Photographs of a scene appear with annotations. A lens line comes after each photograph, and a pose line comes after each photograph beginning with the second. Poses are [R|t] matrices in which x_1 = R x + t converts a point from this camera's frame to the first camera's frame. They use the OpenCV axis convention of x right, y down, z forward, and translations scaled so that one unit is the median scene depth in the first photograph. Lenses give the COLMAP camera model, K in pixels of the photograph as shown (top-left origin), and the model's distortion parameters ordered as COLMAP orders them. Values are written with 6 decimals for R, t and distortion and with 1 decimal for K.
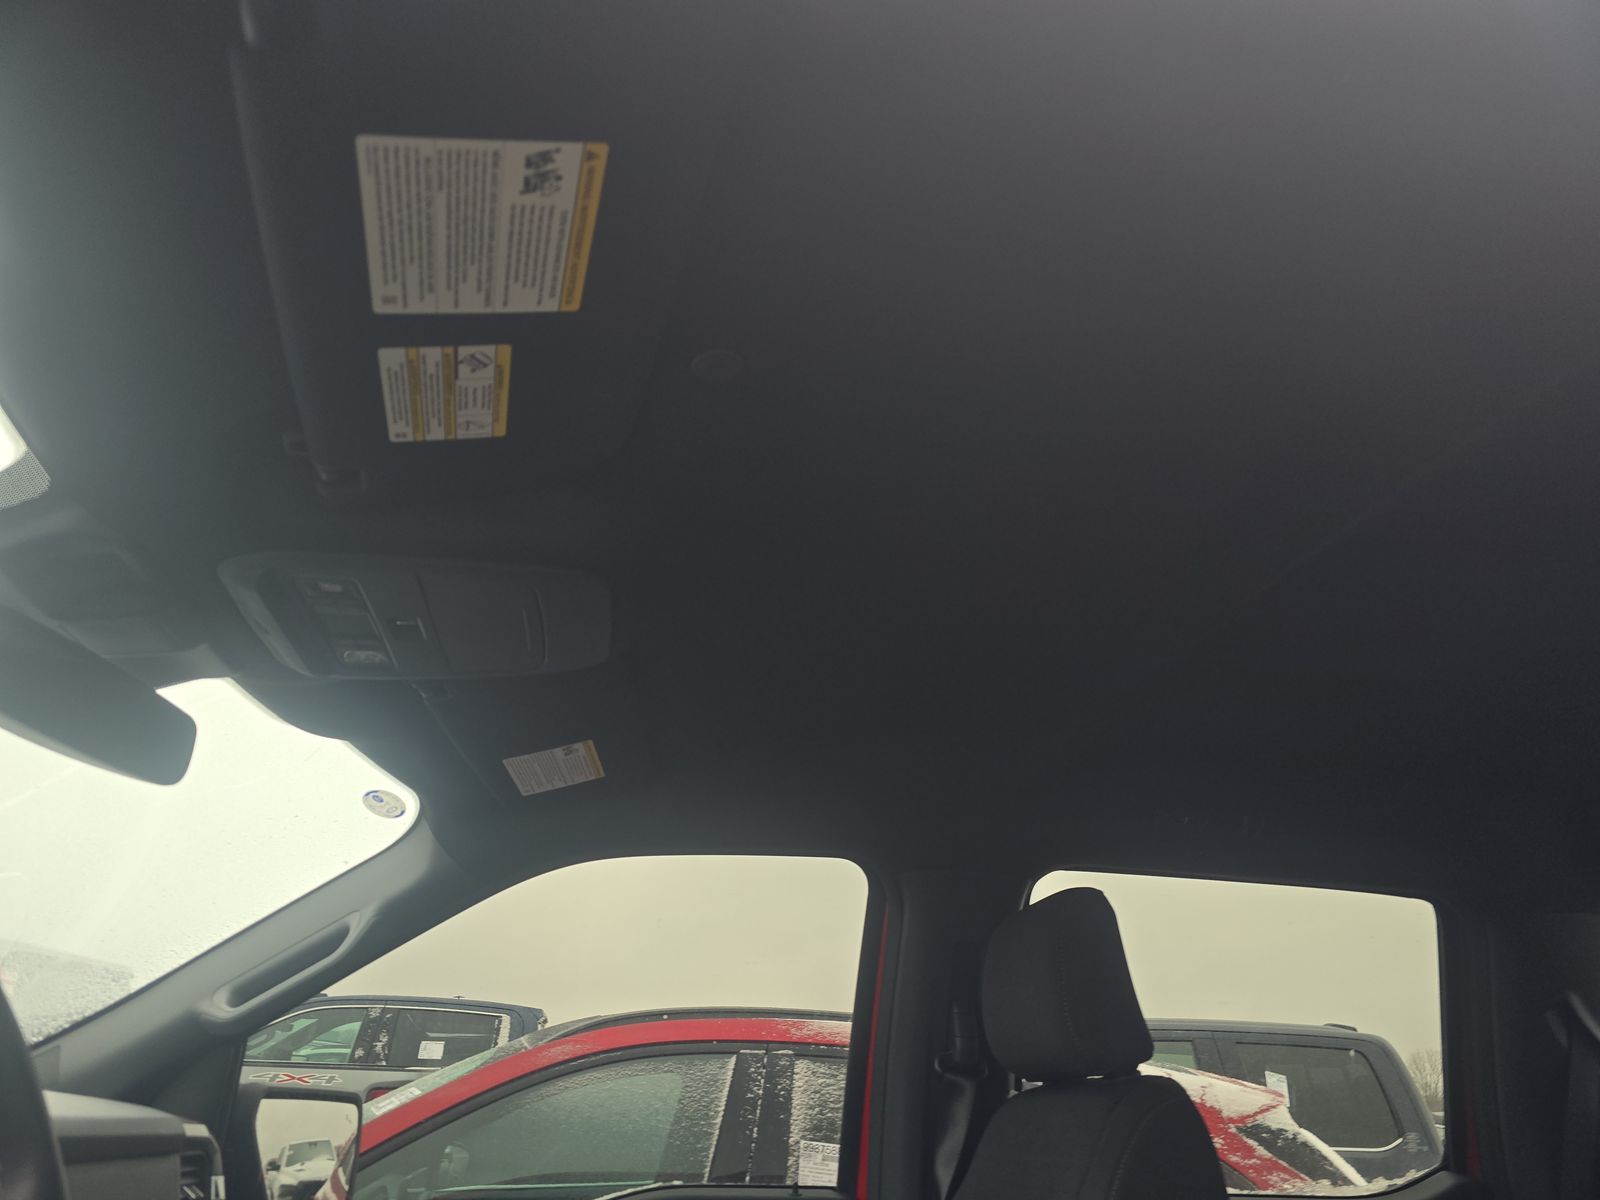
lens RADIAL K [[1054.4, 0, 805.8], [0, 1054.4, 610.1], [0, 0, 1]] dist [0.047440, -0.039042]
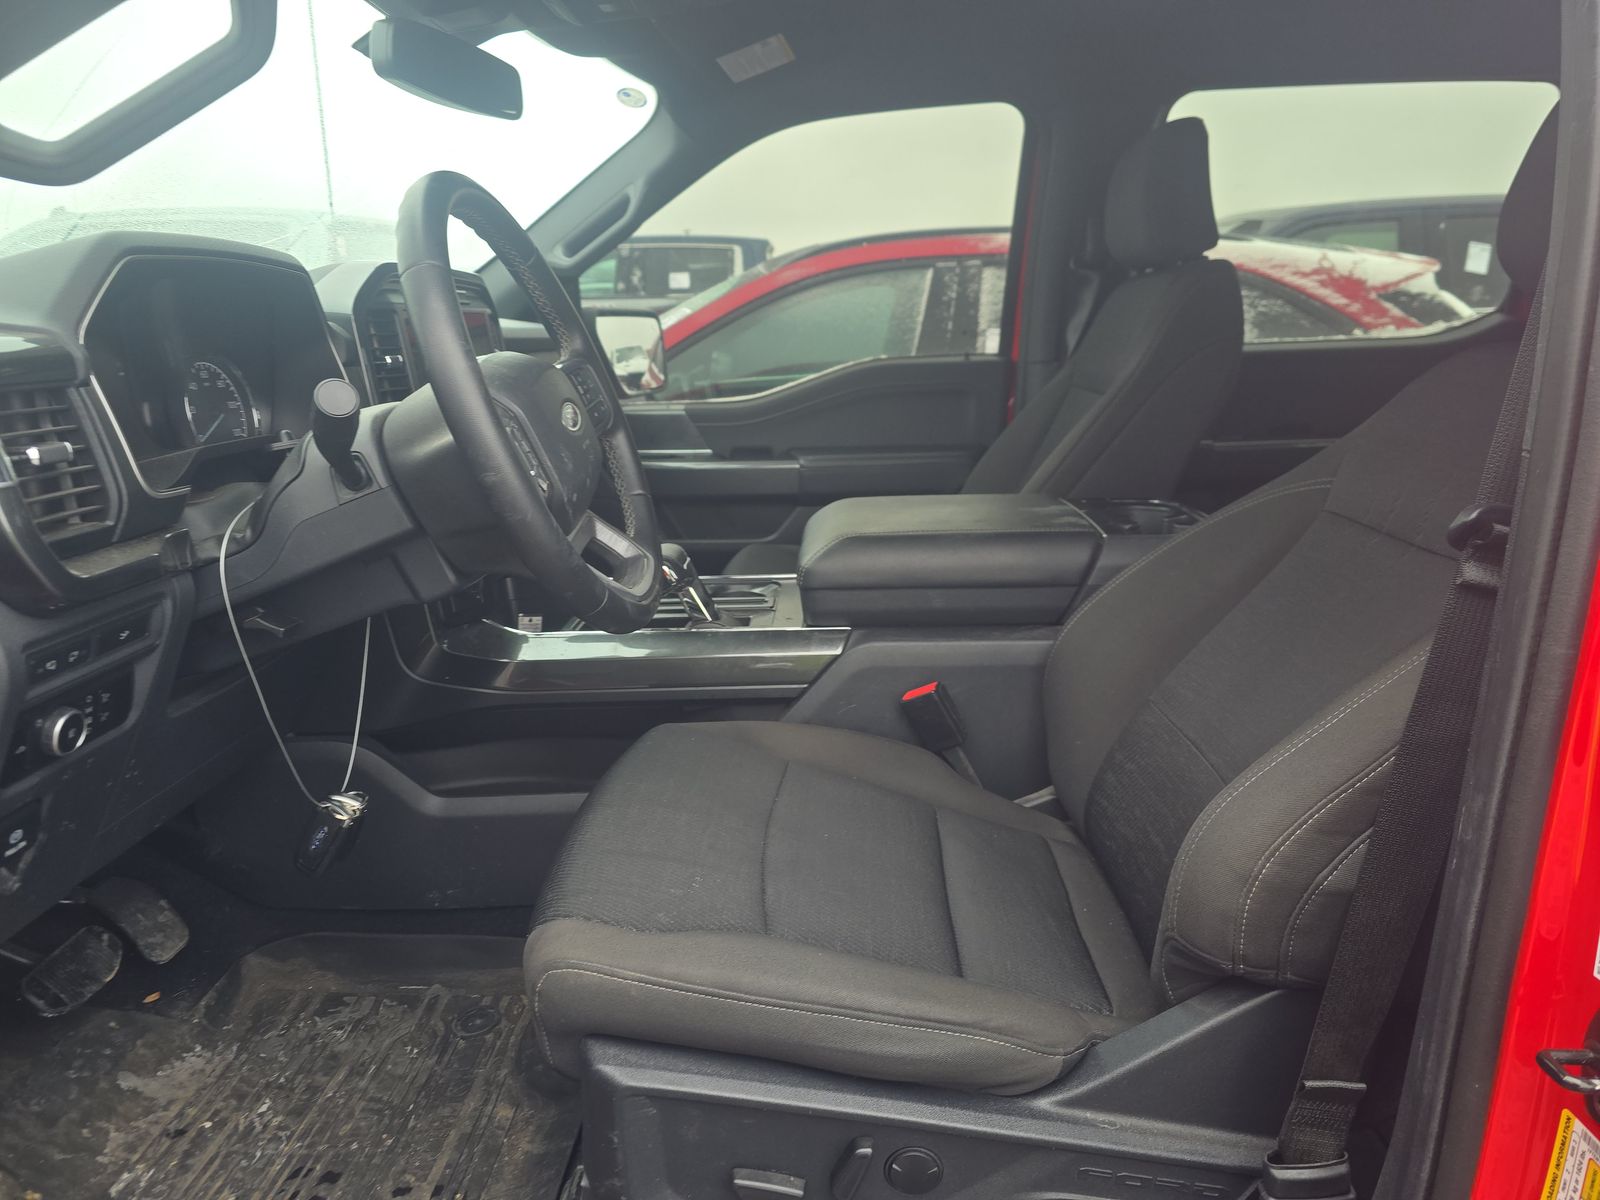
lens RADIAL K [[1054.4, 0, 800.7], [0, 1054.4, 613.5], [0, 0, 1]] dist [0.047440, -0.039042]
pose [[0.978062, -0.001784, -0.208305, 0.041777], [0.137123, 0.758282, 0.637343, -0.079565], [0.156817, -0.651924, 0.741892, -0.193185]]
